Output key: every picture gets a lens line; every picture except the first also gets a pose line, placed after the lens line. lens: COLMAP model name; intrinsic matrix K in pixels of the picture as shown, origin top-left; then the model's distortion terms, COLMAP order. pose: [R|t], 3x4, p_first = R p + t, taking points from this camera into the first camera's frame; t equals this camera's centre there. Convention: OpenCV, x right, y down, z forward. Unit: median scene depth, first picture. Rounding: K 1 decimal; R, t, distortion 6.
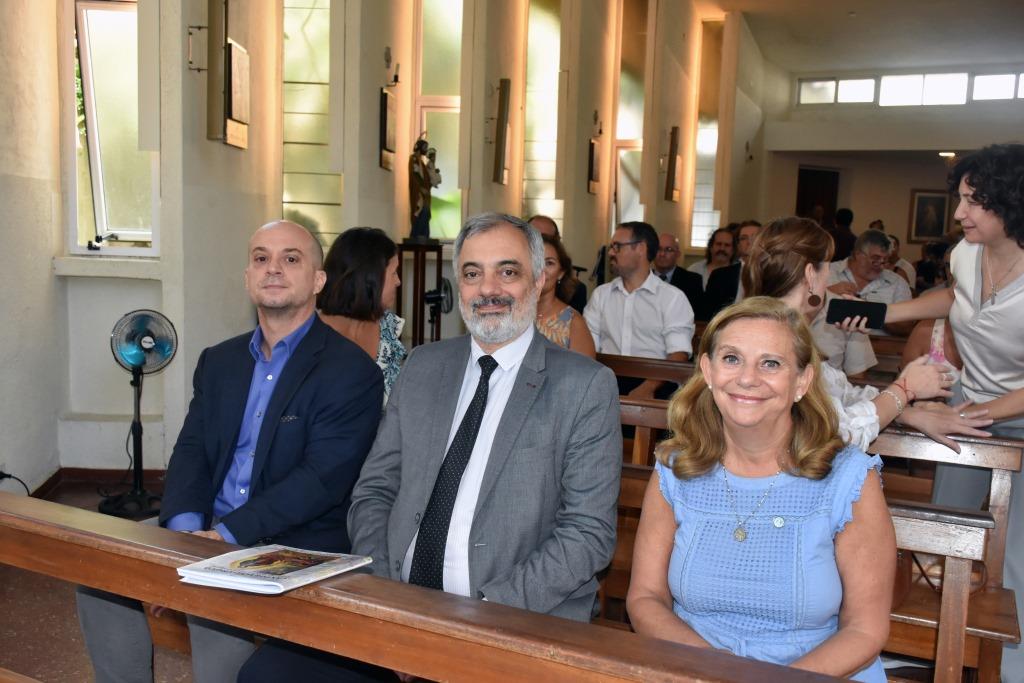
lens RADIAL K [[993.8, 0, 512.9], [0, 993.8, 336.0], [0, 0, 1]] dist [0.013766, 0.000000]
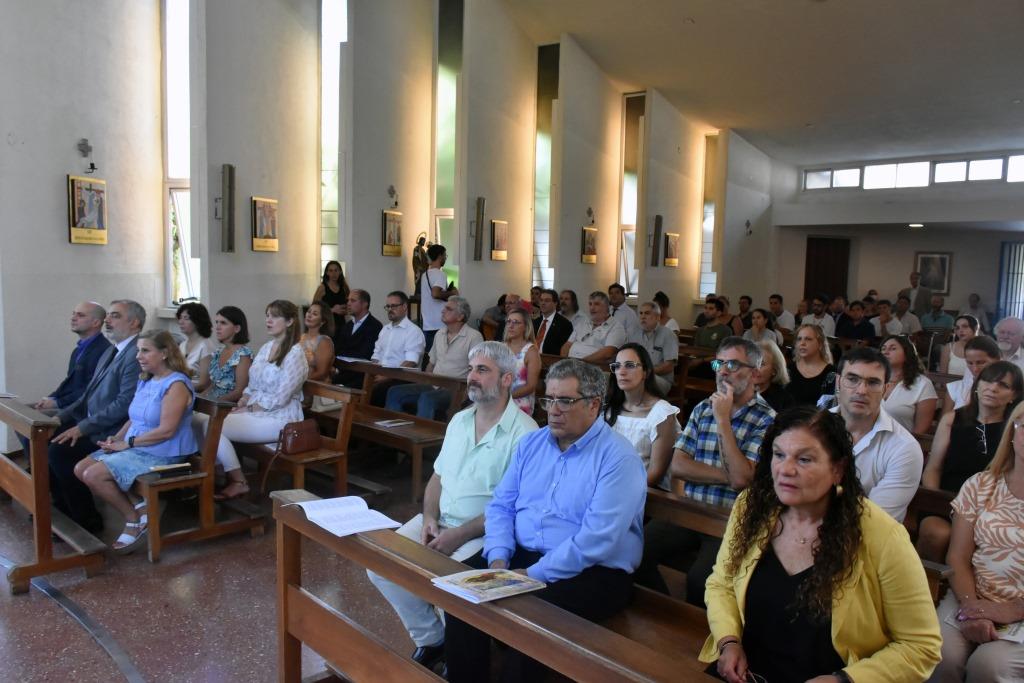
lens RADIAL K [[803.1, 0, 501.7], [0, 803.1, 338.6], [0, 0, 1]] dist [-0.008472, -0.016062]
pose [[0.940661, 0.018463, -0.338846, 0.382966], [-0.028935, 0.999246, -0.025878, 0.003671], [0.338112, 0.034147, 0.940486, -0.170485]]
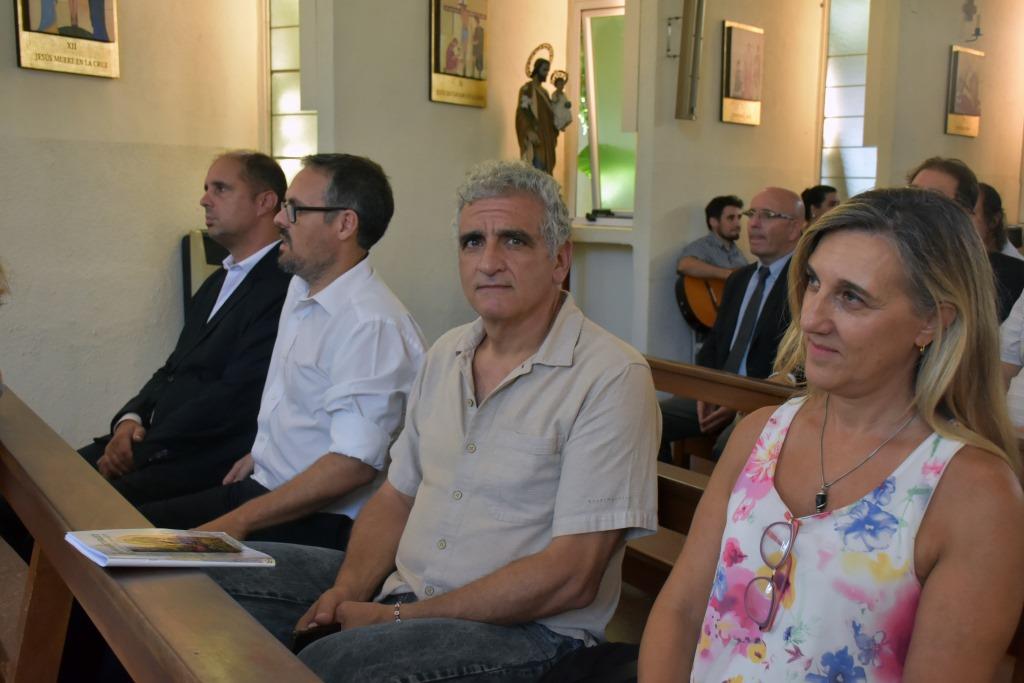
lens RADIAL K [[1173.7, 0, 511.1], [0, 1173.7, 334.0], [0, 0, 1]] dist [0.024396, 0.000000]
pose [[0.858906, 0.045346, -0.510122, 0.227096], [-0.046195, 0.998872, 0.011012, -0.018448], [0.510046, 0.014107, 0.860031, 0.252753]]
